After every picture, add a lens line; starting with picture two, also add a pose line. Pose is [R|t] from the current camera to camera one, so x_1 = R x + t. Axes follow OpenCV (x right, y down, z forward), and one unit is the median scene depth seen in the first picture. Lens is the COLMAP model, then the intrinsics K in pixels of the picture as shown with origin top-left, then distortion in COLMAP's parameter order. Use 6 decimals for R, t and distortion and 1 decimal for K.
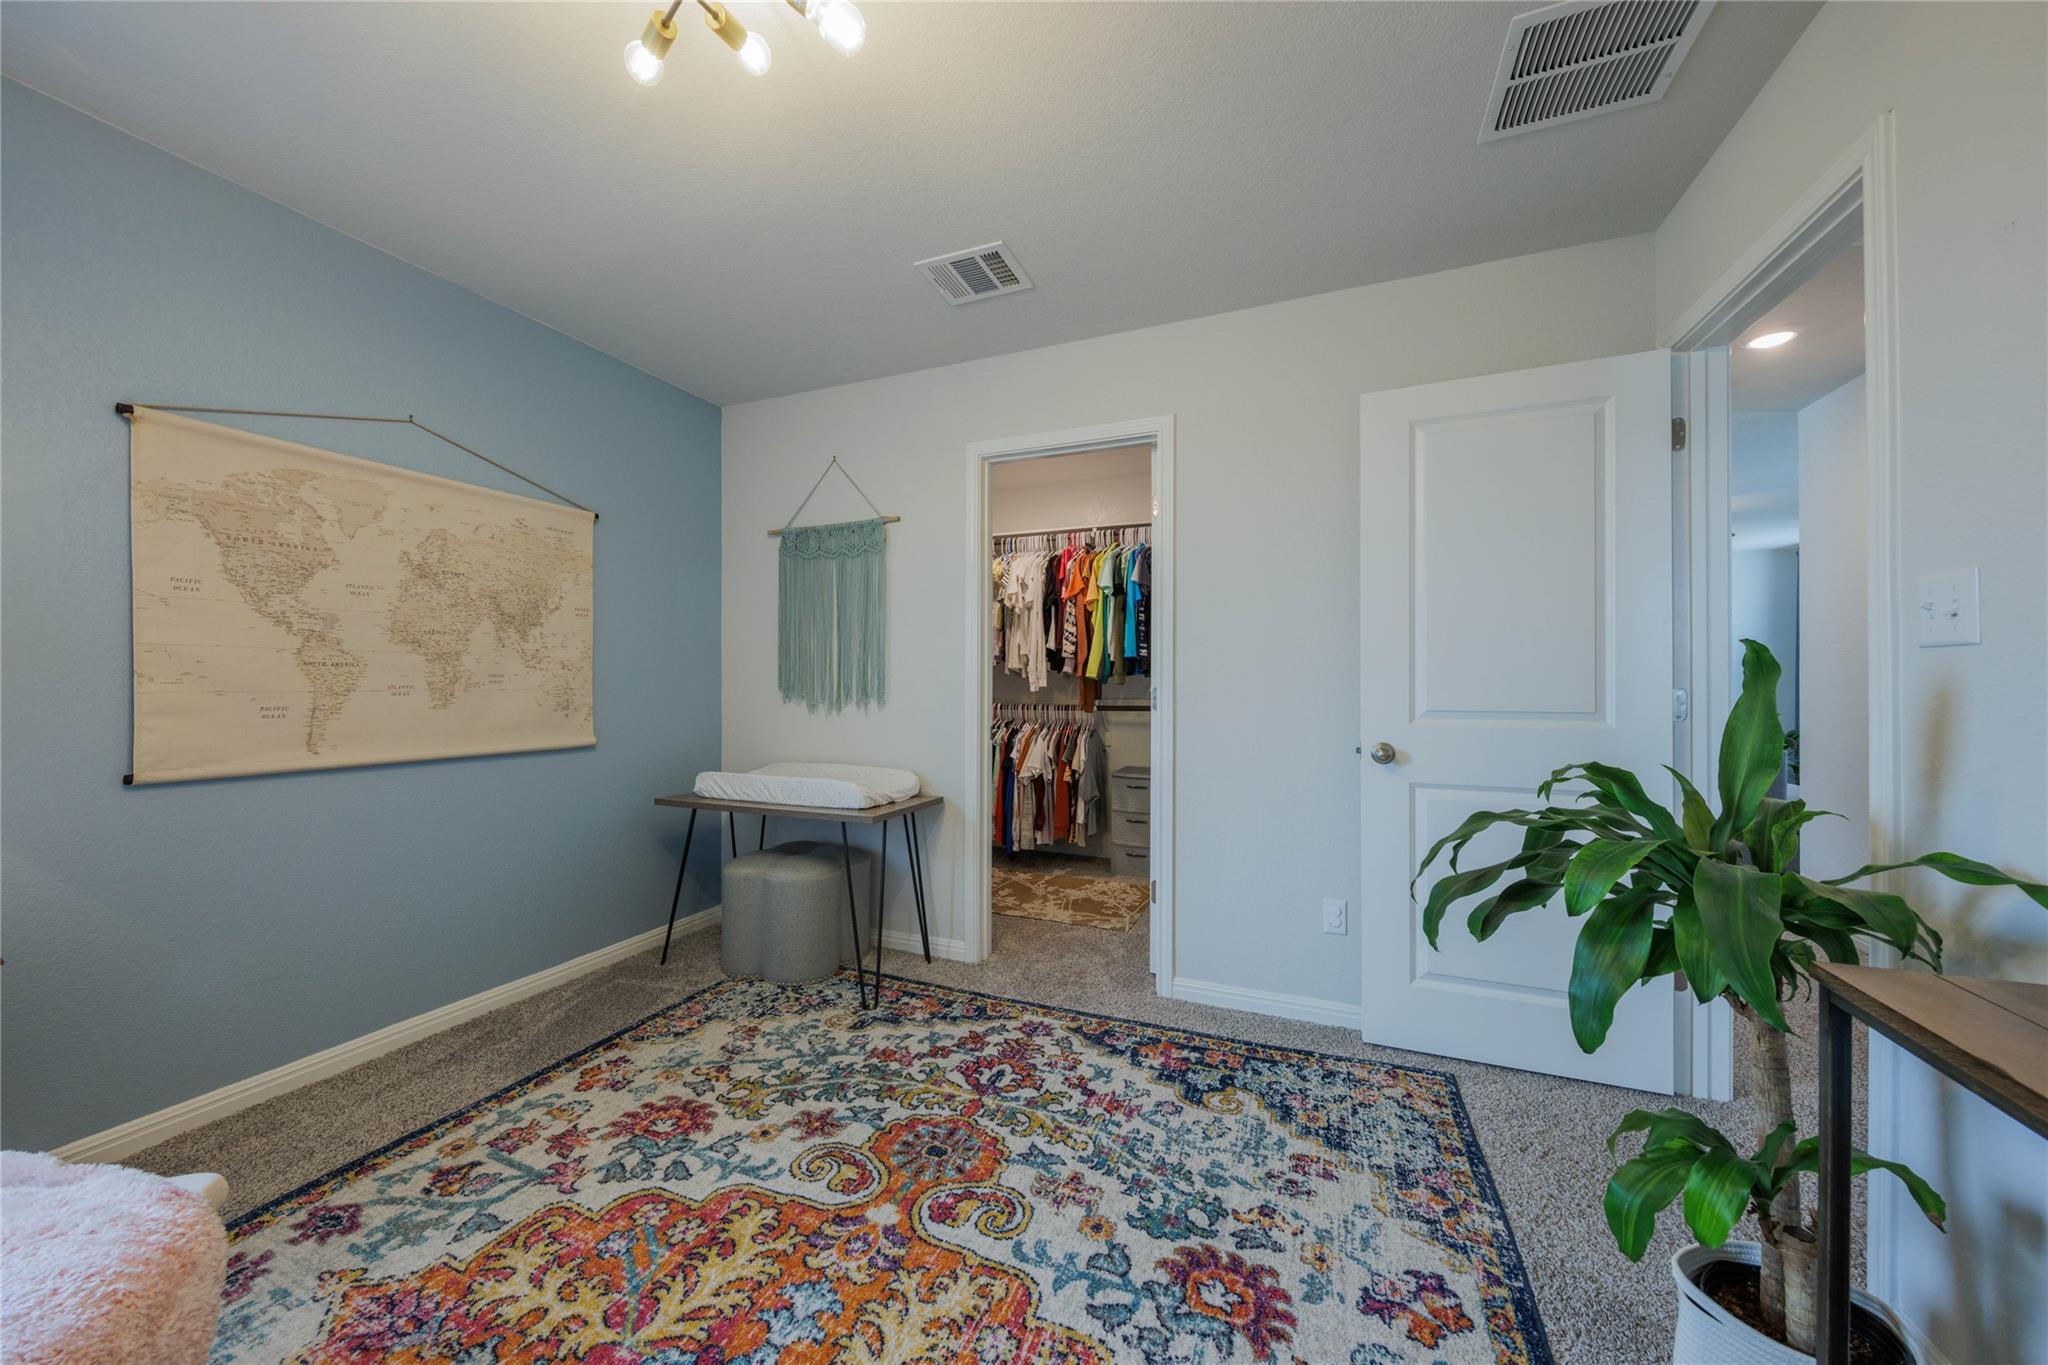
lens RADIAL K [[709.3, 0, 1051.9], [0, 709.3, 675.3], [0, 0, 1]] dist [0.000630, -0.001937]
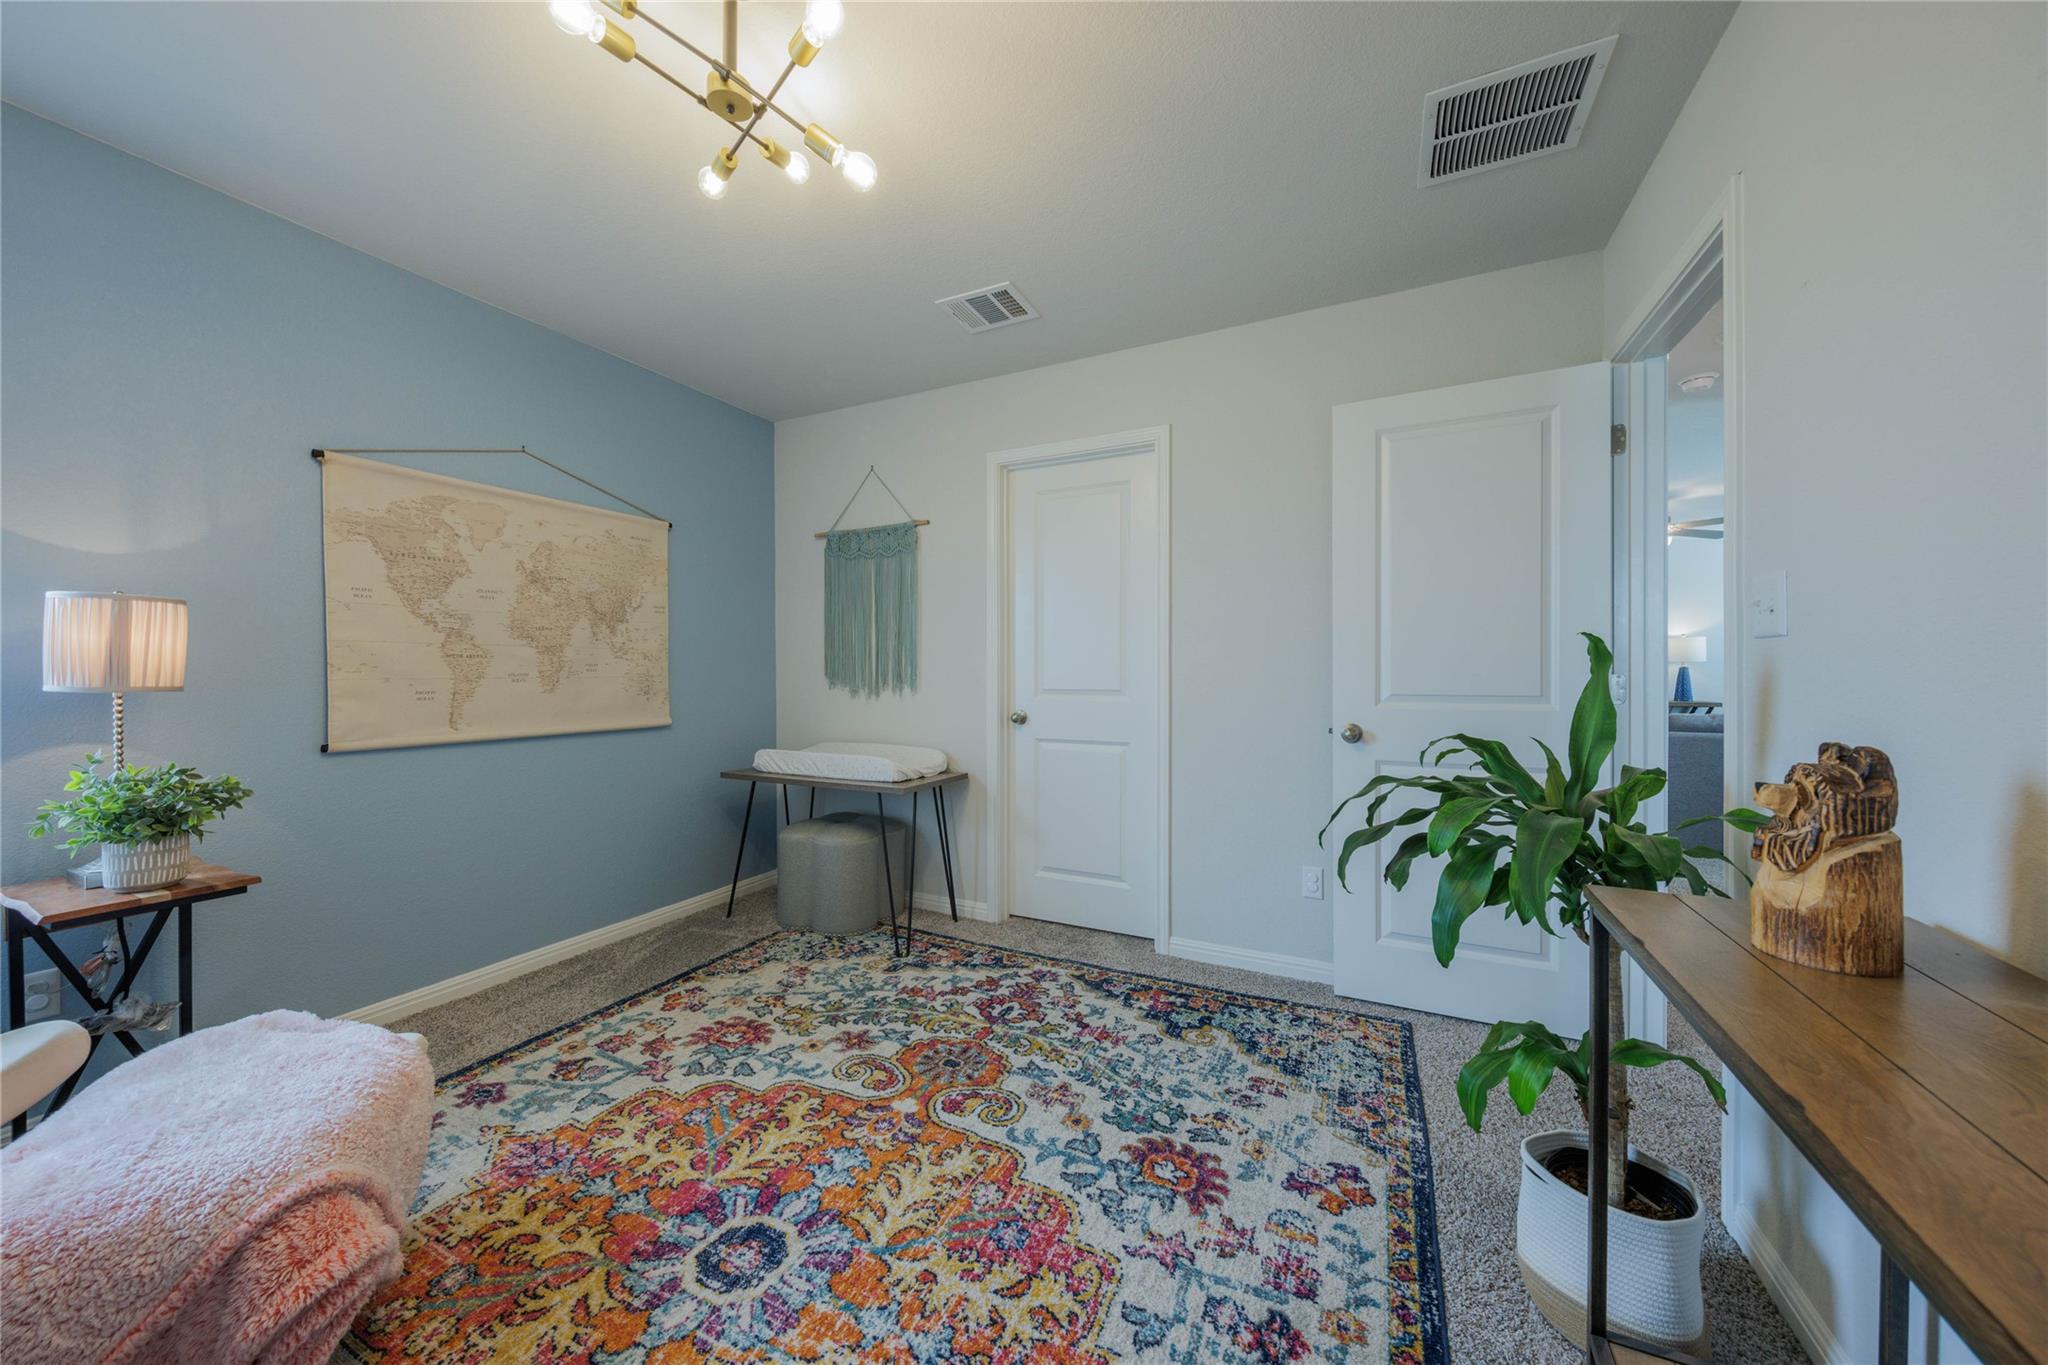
lens RADIAL K [[708.6, 0, 1018.7], [0, 708.6, 670.8], [0, 0, 1]] dist [0.004096, -0.002779]
pose [[0.994324, -0.002054, -0.106372, 0.073884], [0.003300, 0.999928, 0.011546, -0.001508], [0.106341, -0.011831, 0.994259, -0.156086]]
